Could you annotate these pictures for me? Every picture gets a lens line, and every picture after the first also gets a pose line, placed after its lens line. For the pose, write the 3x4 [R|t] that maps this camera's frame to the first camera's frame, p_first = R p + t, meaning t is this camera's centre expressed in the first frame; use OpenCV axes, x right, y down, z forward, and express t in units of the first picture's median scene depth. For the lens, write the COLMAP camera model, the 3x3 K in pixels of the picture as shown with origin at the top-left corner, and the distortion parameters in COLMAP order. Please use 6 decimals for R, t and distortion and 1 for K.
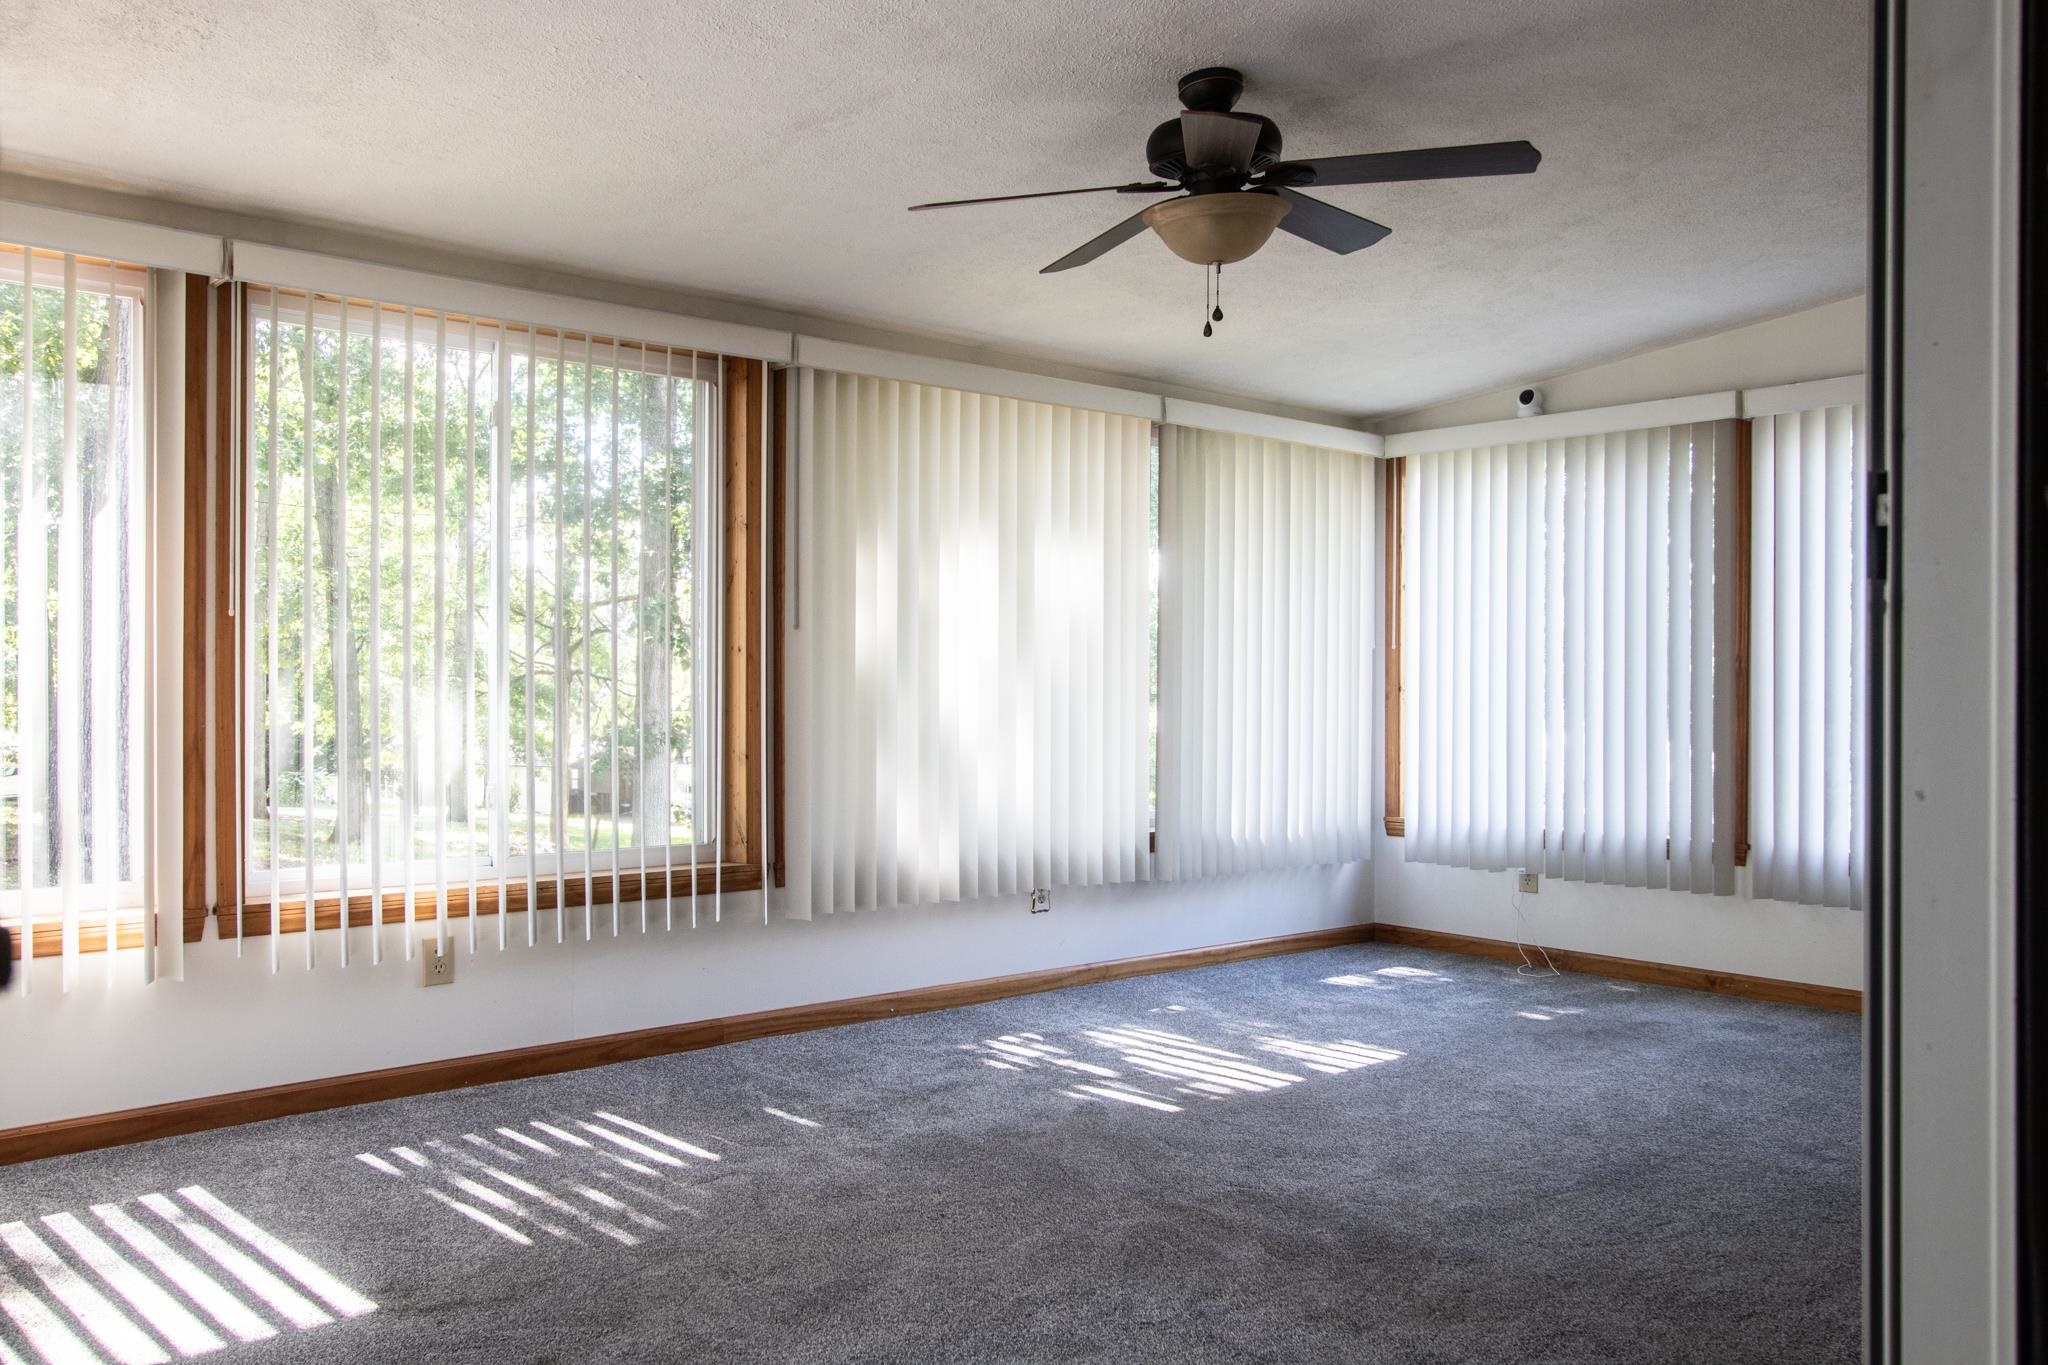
lens RADIAL K [[1621.0, 0, 1024.0], [0, 1621.0, 679.2], [0, 0, 1]] dist [-0.008089, -0.005197]
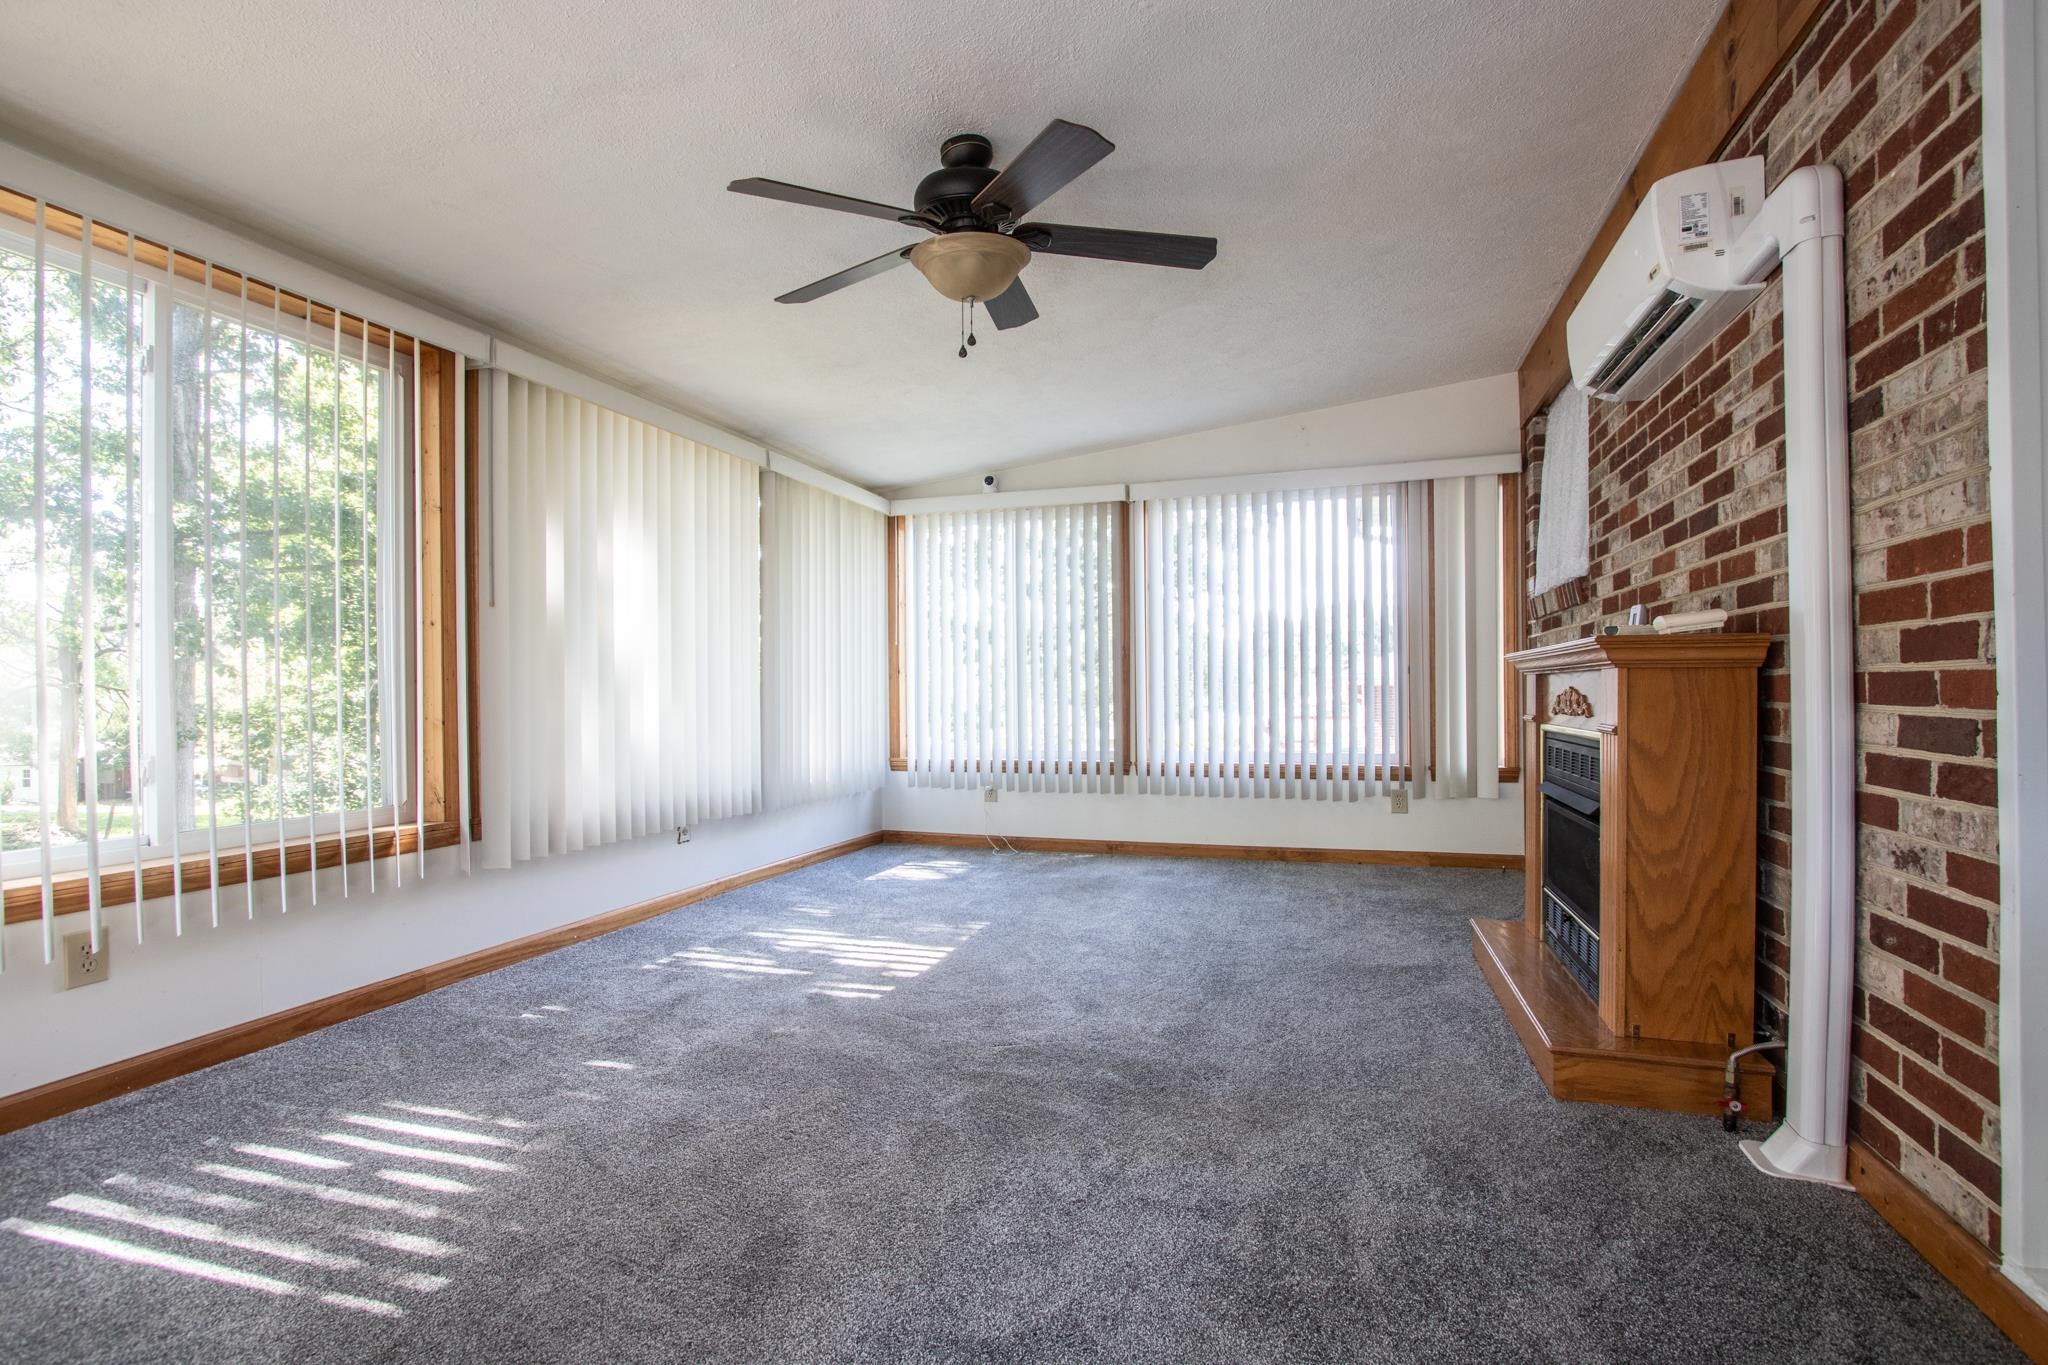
lens RADIAL K [[943.7, 0, 1015.7], [0, 943.7, 688.0], [0, 0, 1]] dist [-0.019923, 0.004169]
pose [[0.861097, -0.010715, 0.508328, -0.159157], [0.011192, 0.999935, 0.002118, 0.027676], [-0.508318, 0.003865, 0.861161, 0.269185]]
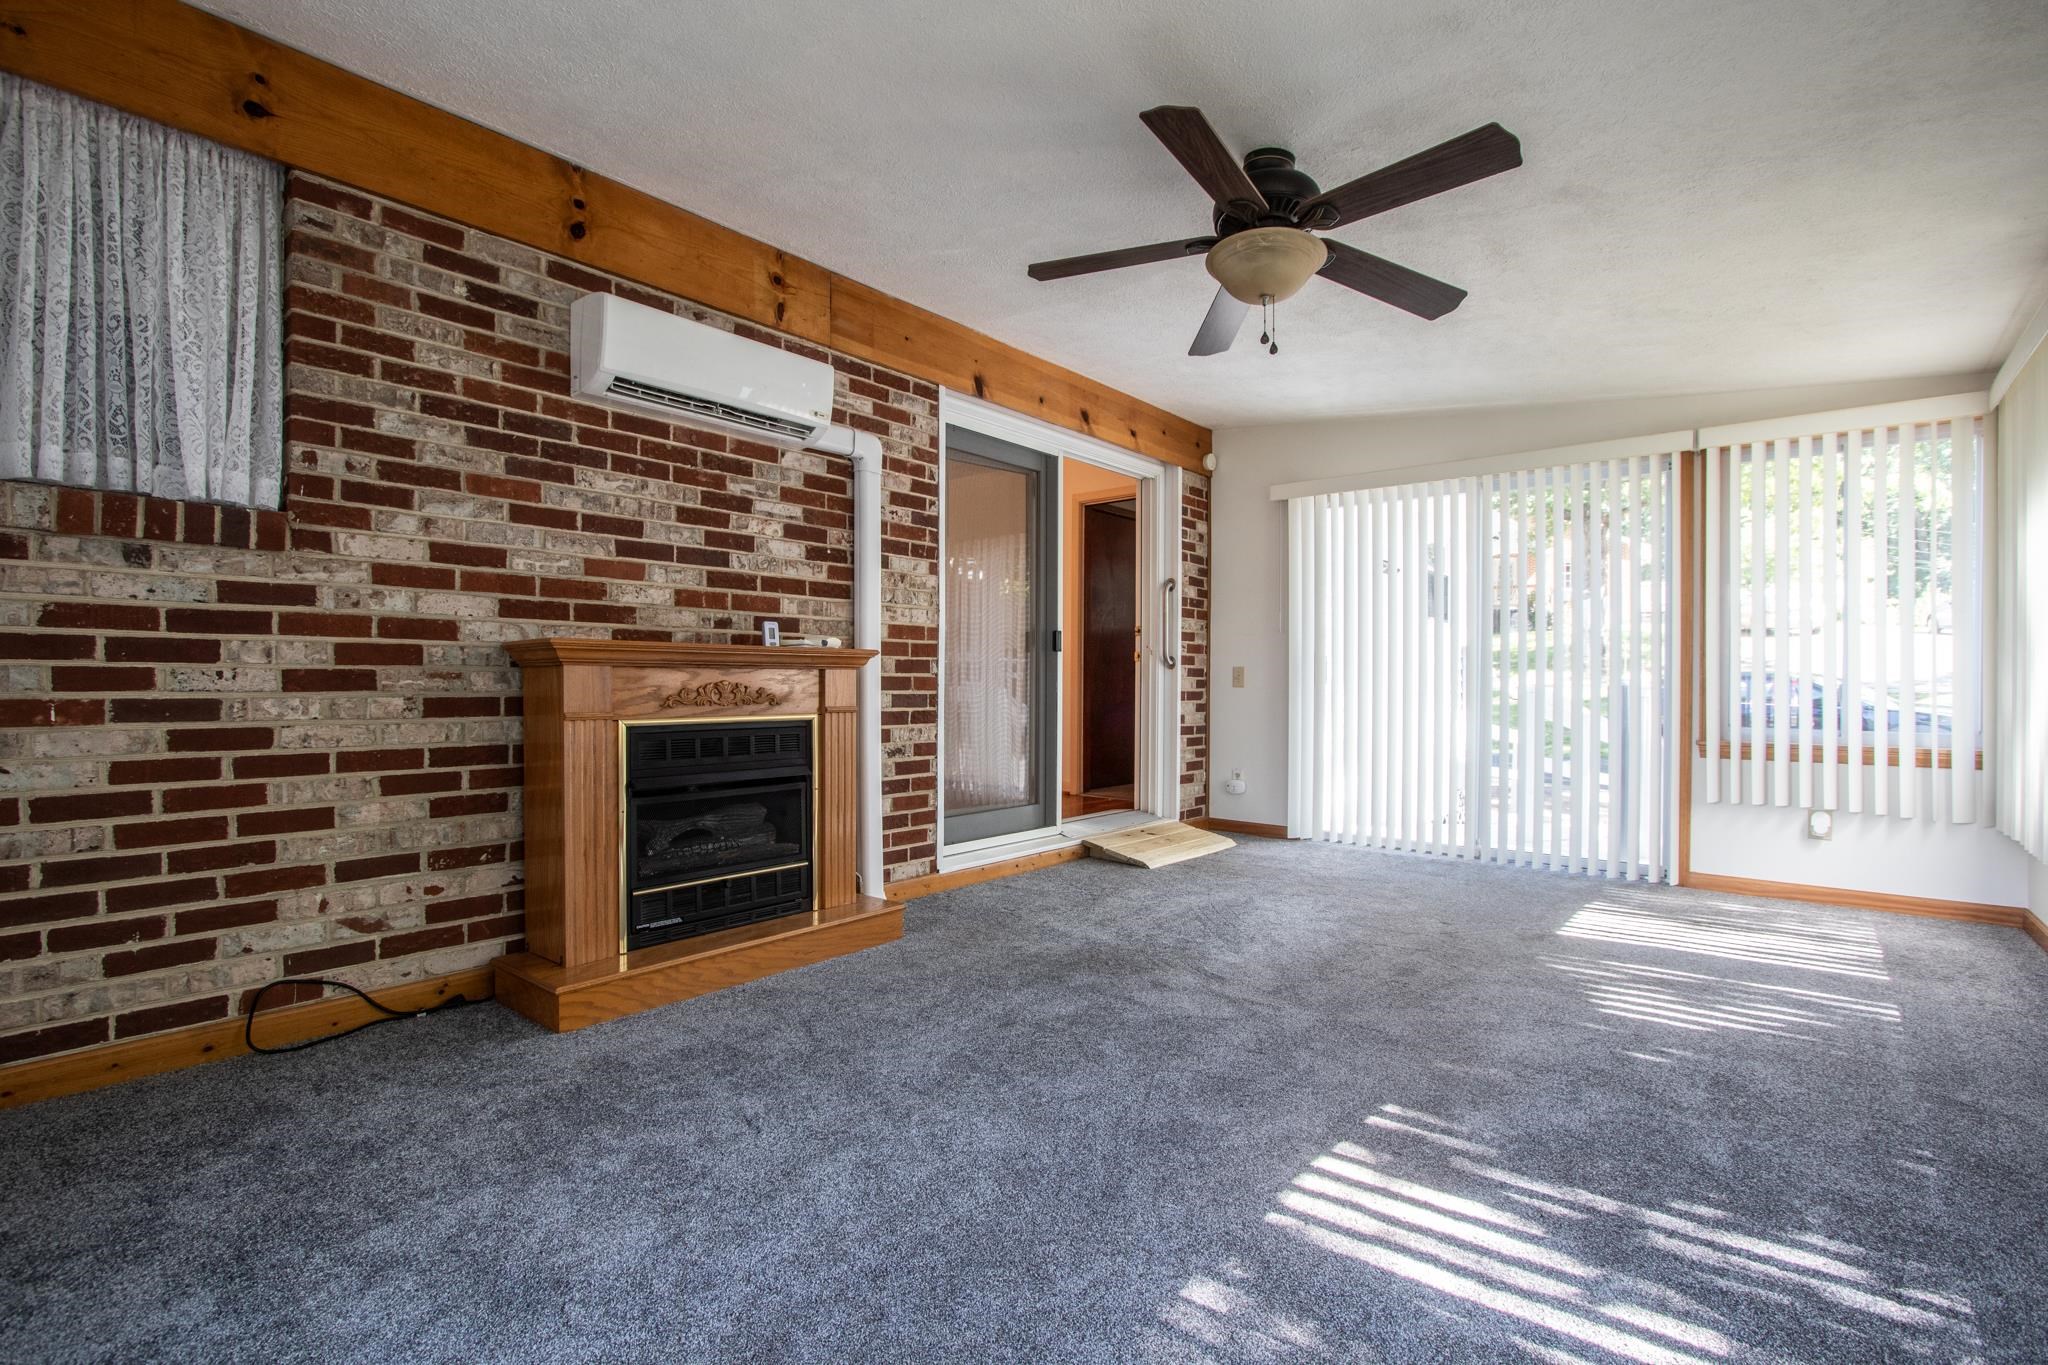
lens RADIAL K [[943.7, 0, 1024.9], [0, 943.7, 690.2], [0, 0, 1]] dist [-0.019923, 0.004169]
pose [[-0.986052, -0.007581, -0.166265, 0.309529], [-0.008236, 0.999961, 0.003250, 0.034491], [0.166234, 0.004574, -0.986076, 1.236570]]
